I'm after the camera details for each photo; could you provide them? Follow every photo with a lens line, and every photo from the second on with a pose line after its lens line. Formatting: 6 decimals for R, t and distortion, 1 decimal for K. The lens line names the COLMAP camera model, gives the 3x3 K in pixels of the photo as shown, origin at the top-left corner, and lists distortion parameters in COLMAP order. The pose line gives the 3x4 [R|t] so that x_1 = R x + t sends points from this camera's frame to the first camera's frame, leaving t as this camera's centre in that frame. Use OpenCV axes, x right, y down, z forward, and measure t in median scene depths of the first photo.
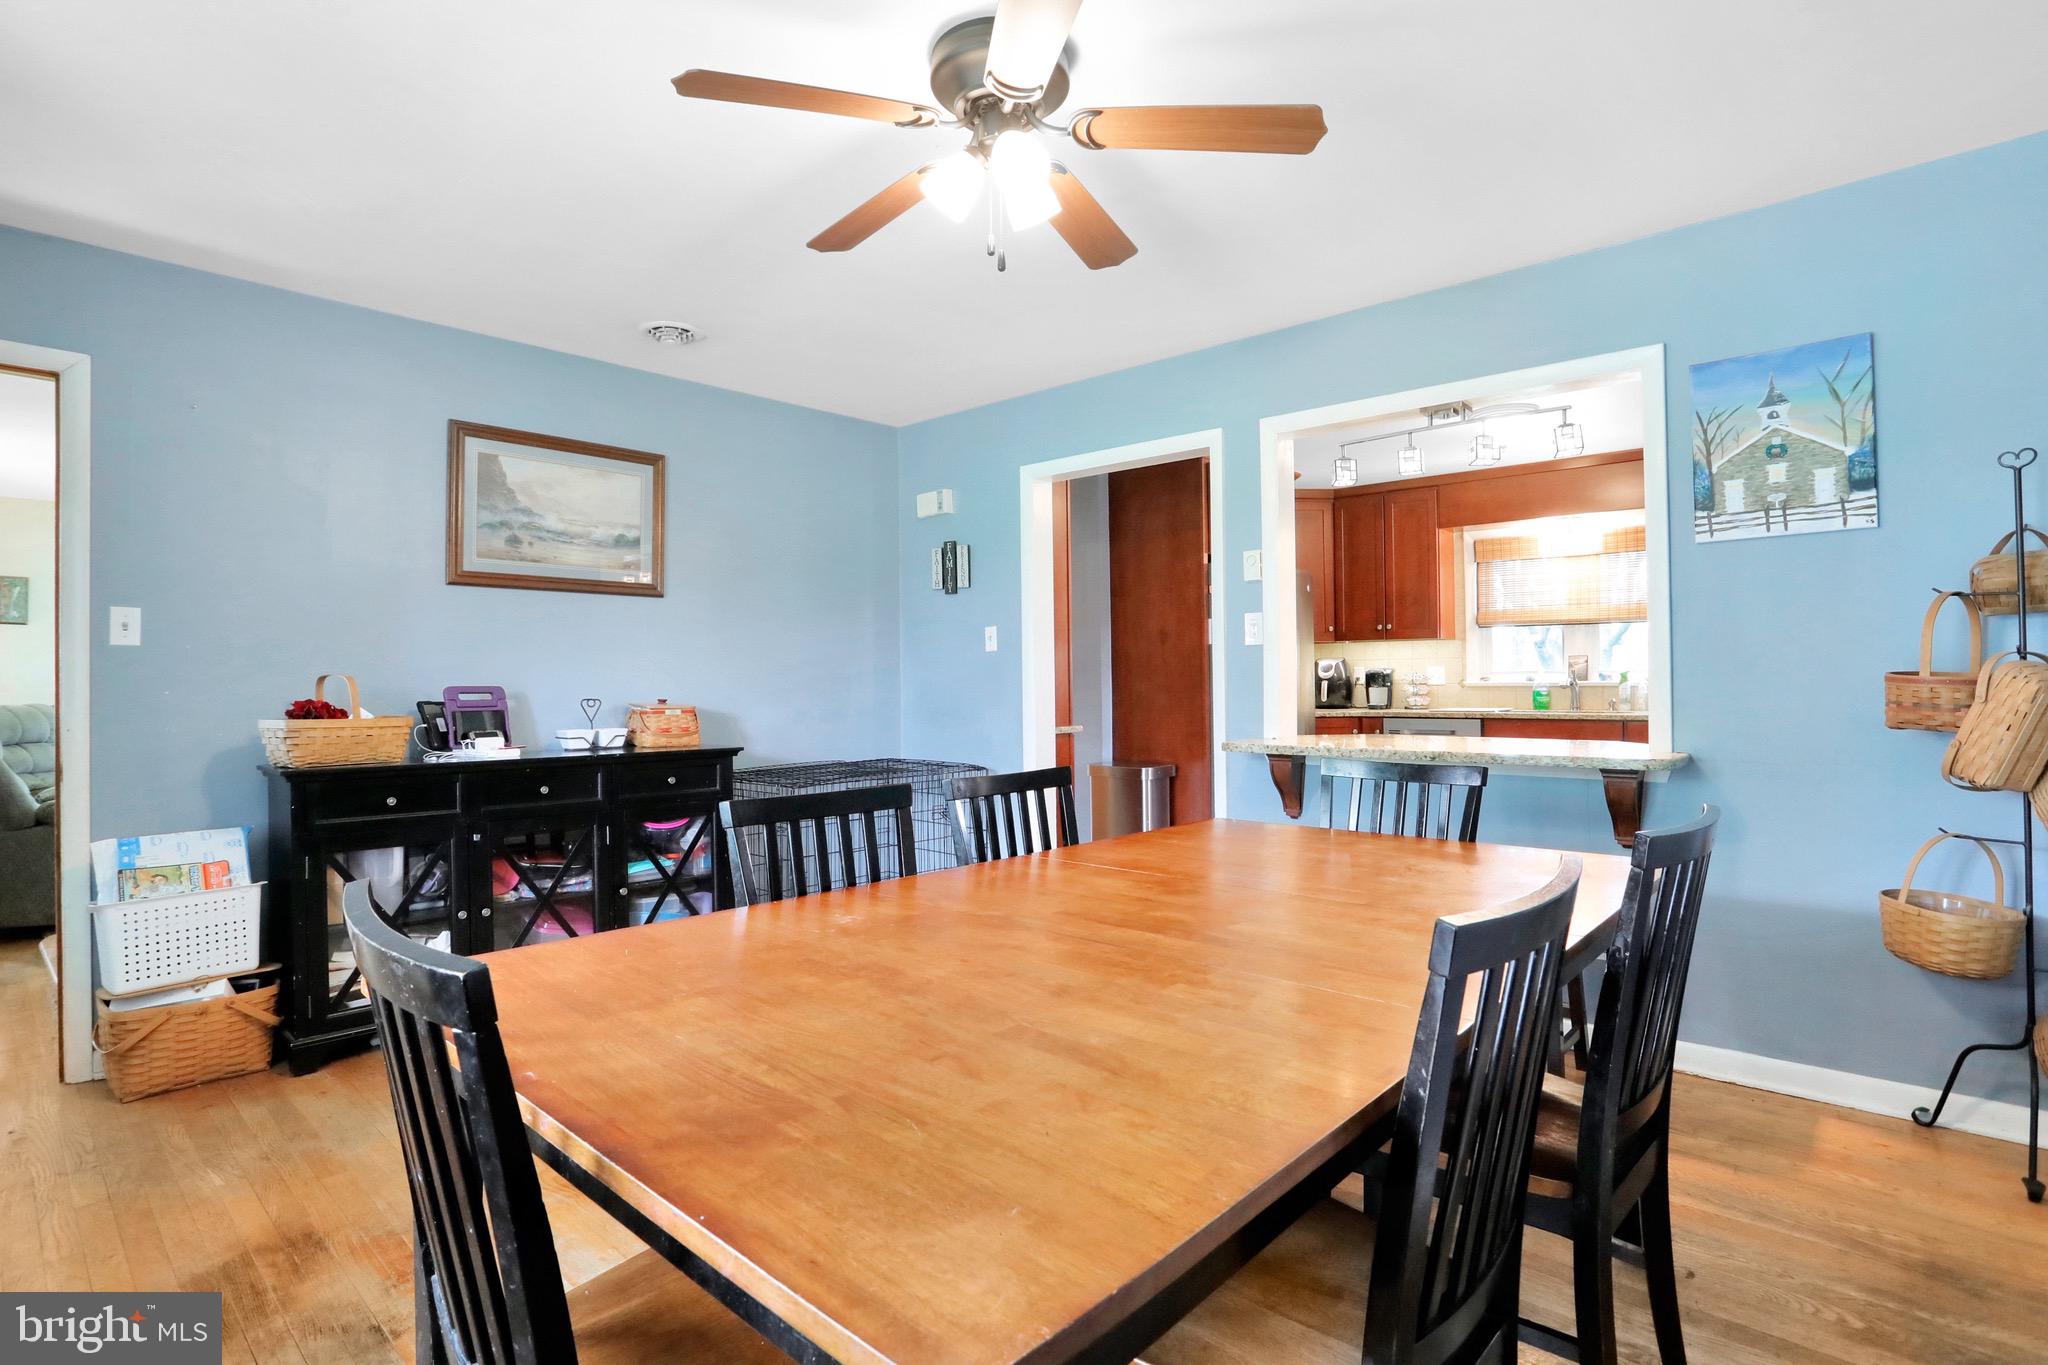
lens RADIAL K [[1018.8, 0, 1024.0], [0, 1018.8, 682.5], [0, 0, 1]] dist [-0.082725, 0.038339]
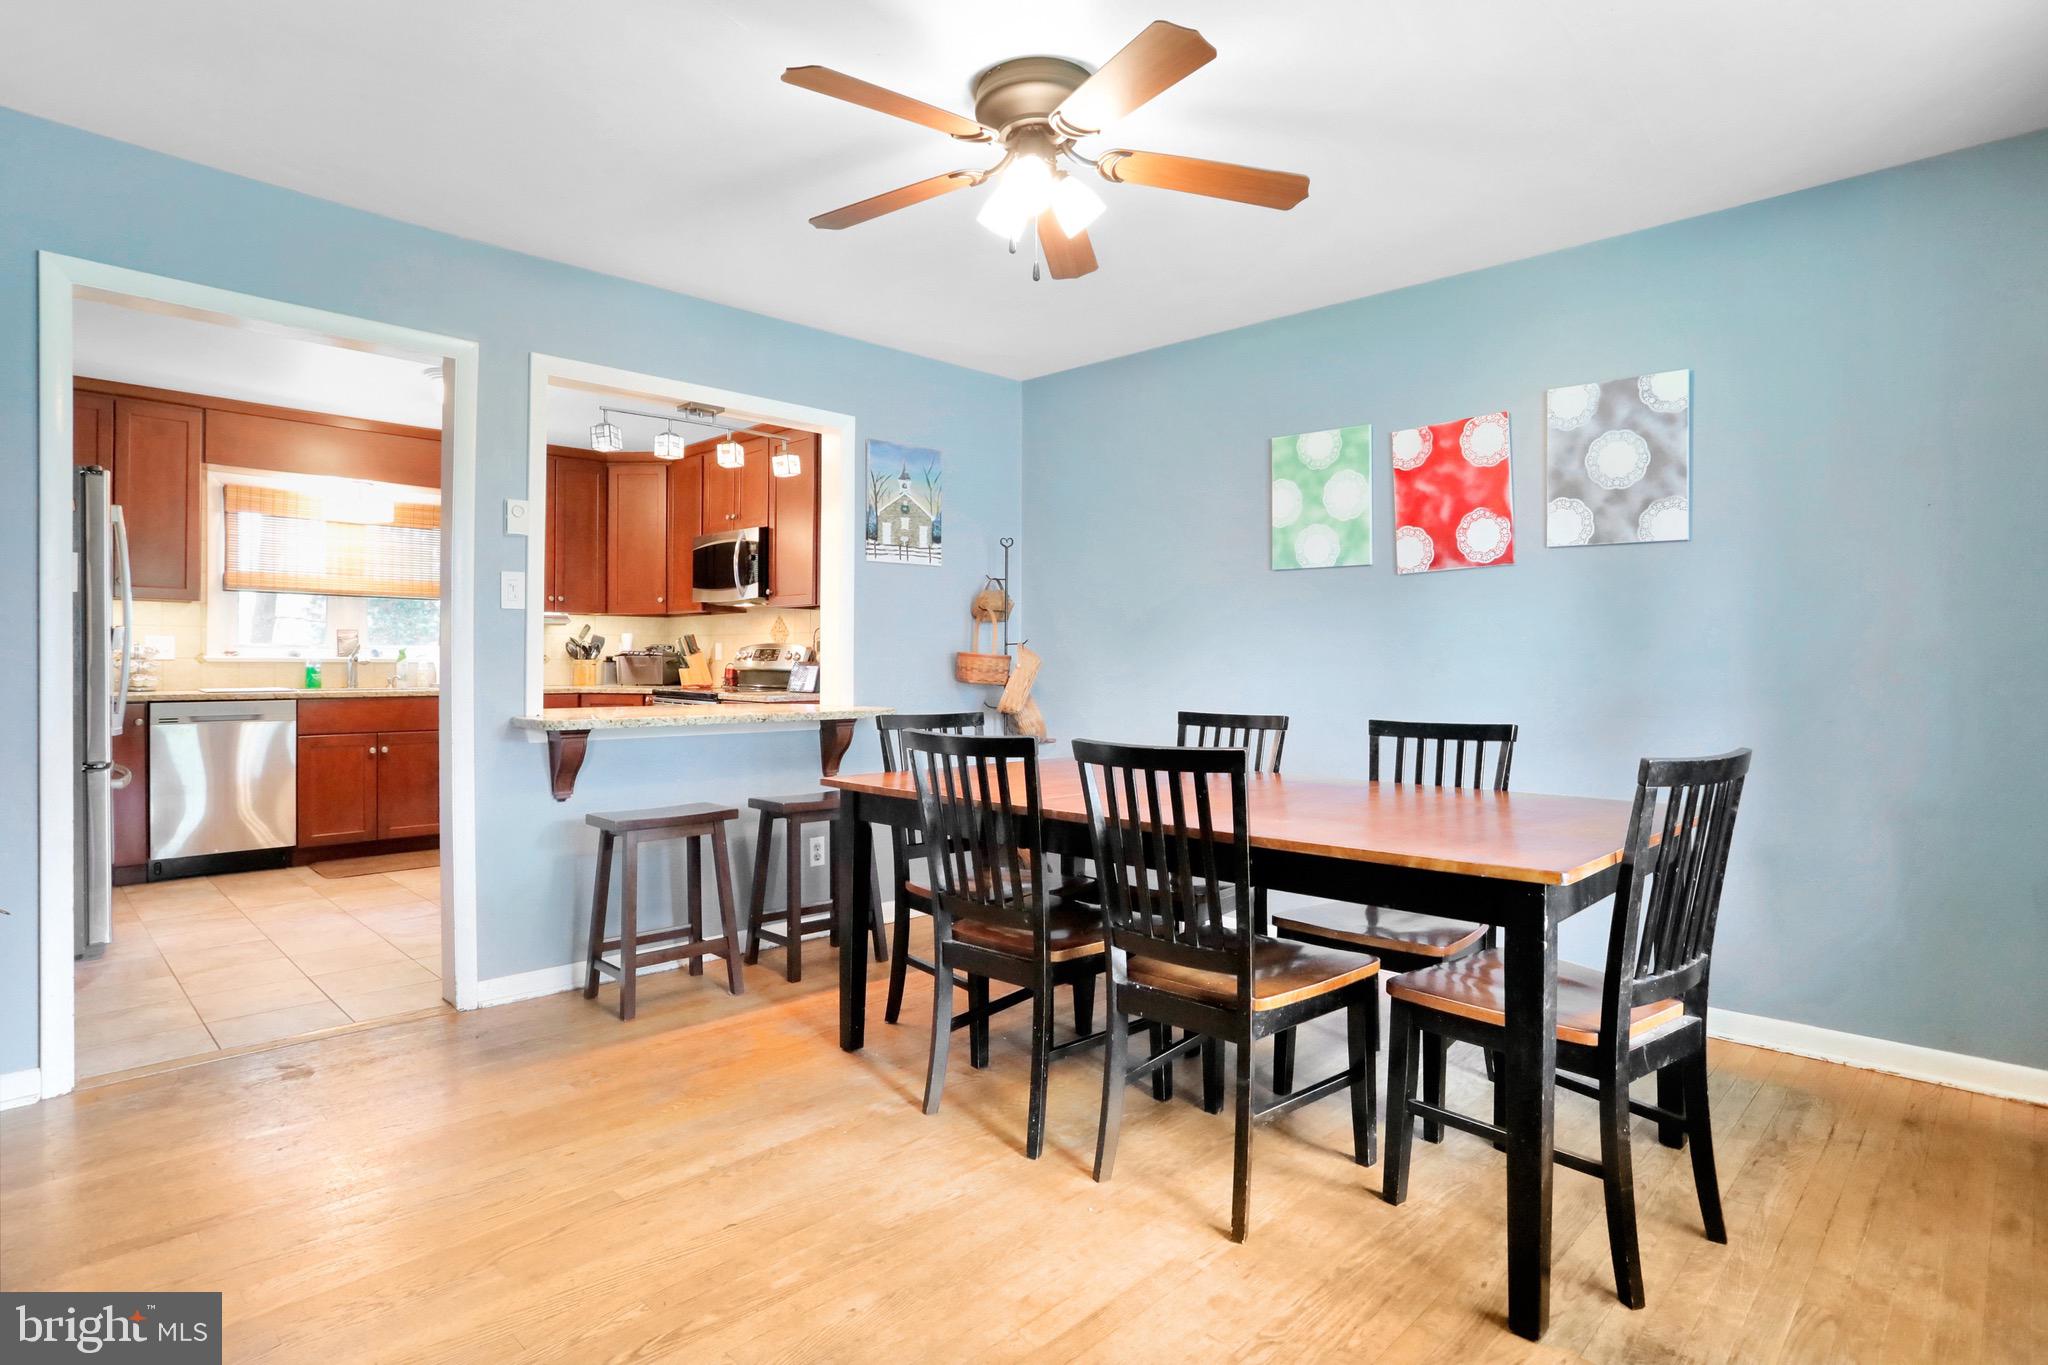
lens RADIAL K [[1083.9, 0, 1030.8], [0, 1083.9, 669.0], [0, 0, 1]] dist [-0.069281, 0.033571]
pose [[0.027846, 0.004134, 0.999604, -0.414964], [-0.004836, 0.999980, -0.004001, 0.010602], [-0.999601, -0.004722, 0.027865, 0.327980]]
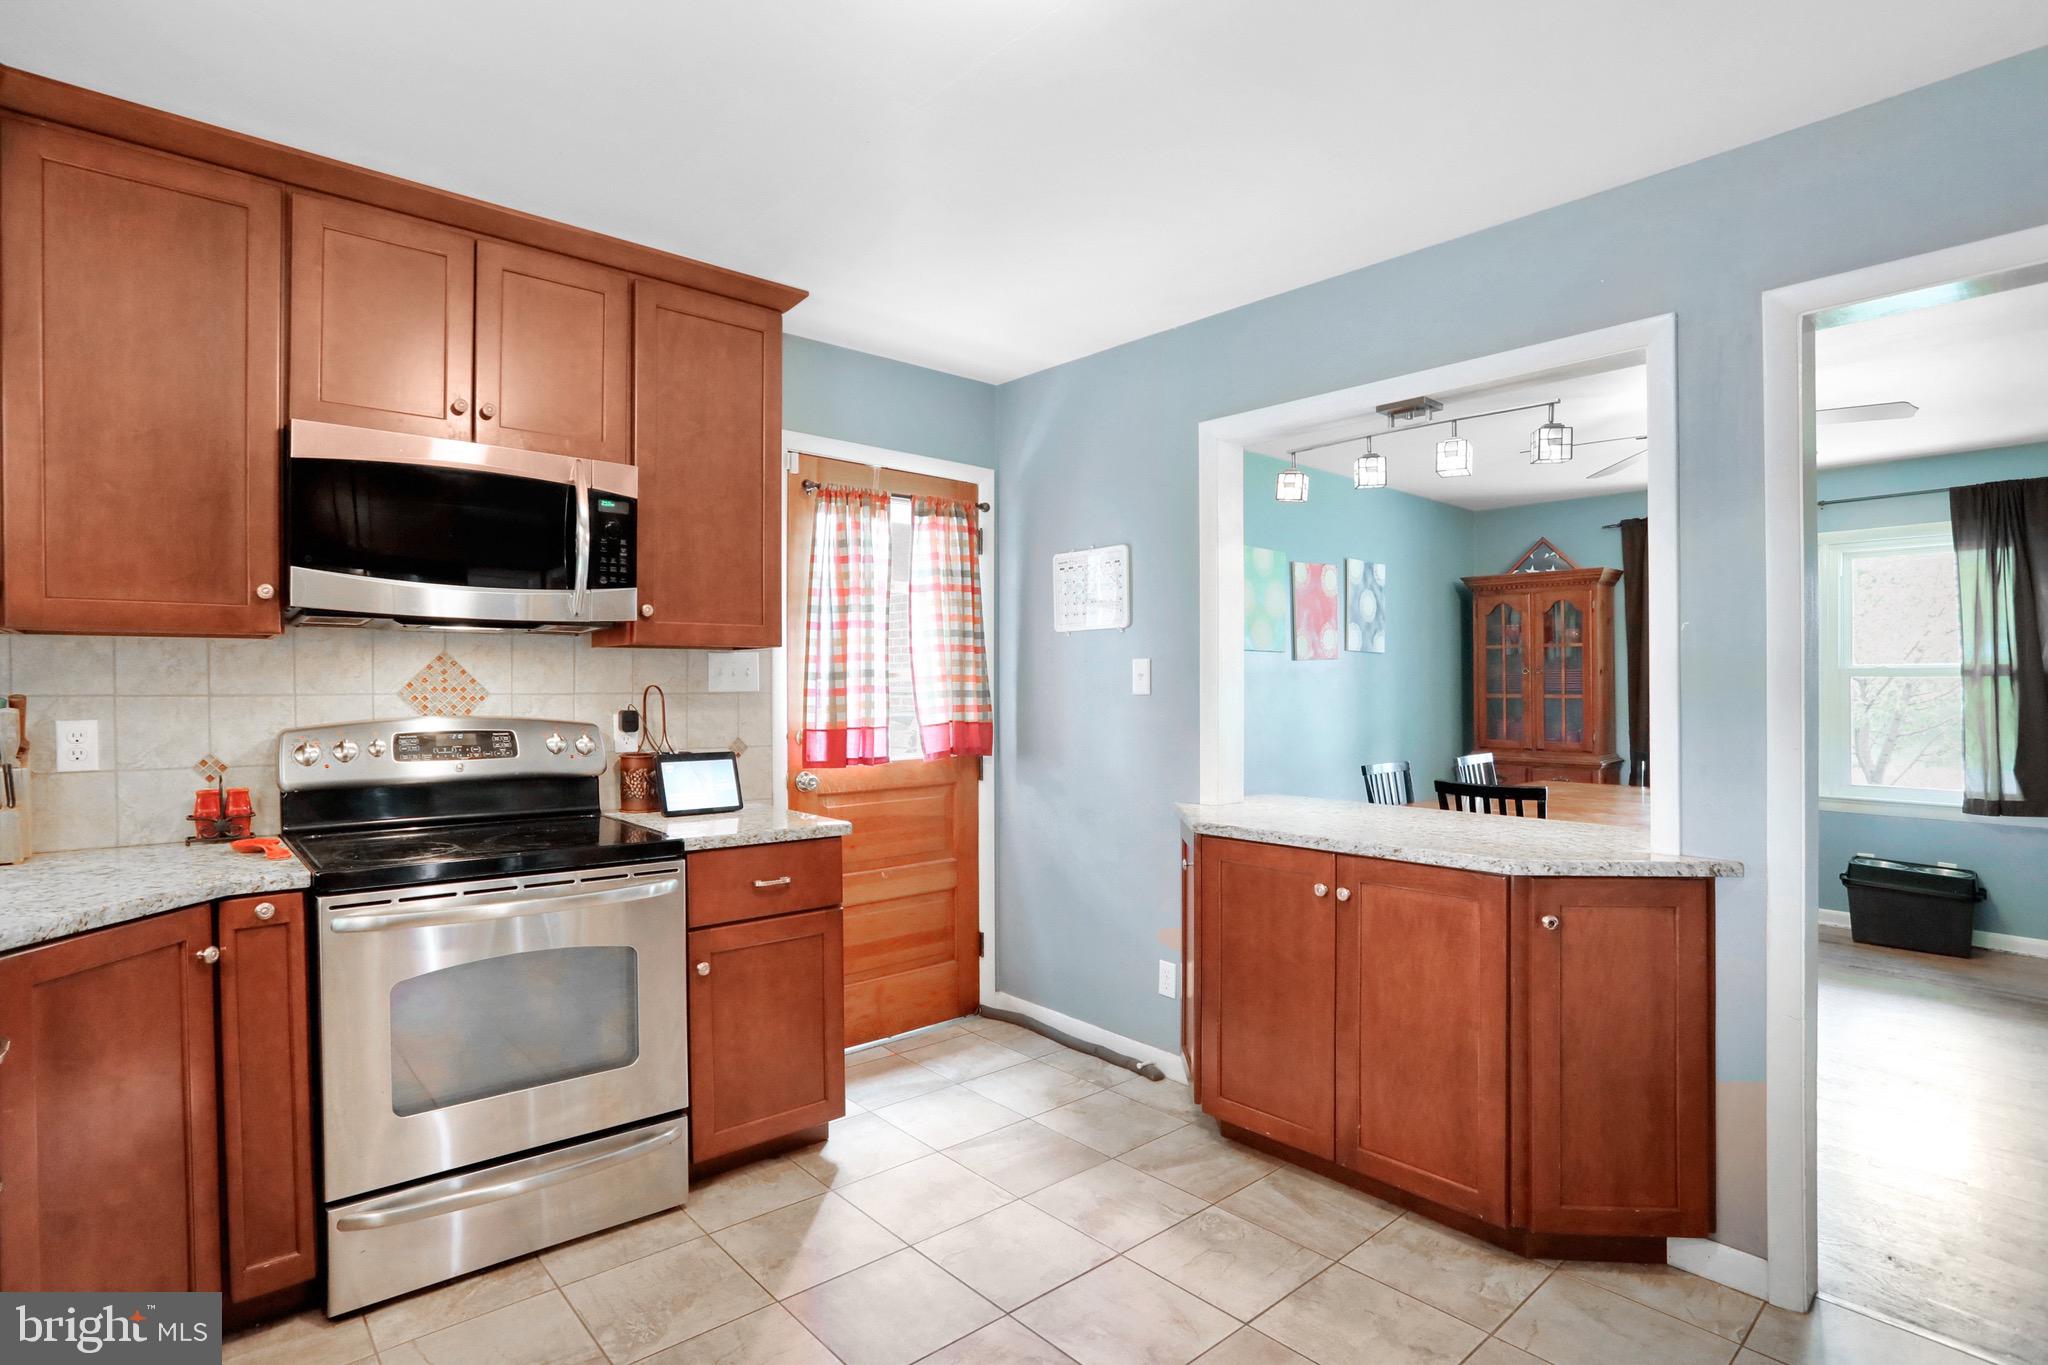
lens RADIAL K [[1018.8, 0, 1024.0], [0, 1018.8, 682.5], [0, 0, 1]] dist [-0.082725, 0.038339]
pose [[-0.995350, 0.009116, 0.095888, 0.338876], [0.008934, 0.999957, -0.002327, -0.027945], [-0.095906, -0.001460, -0.995389, 0.988962]]
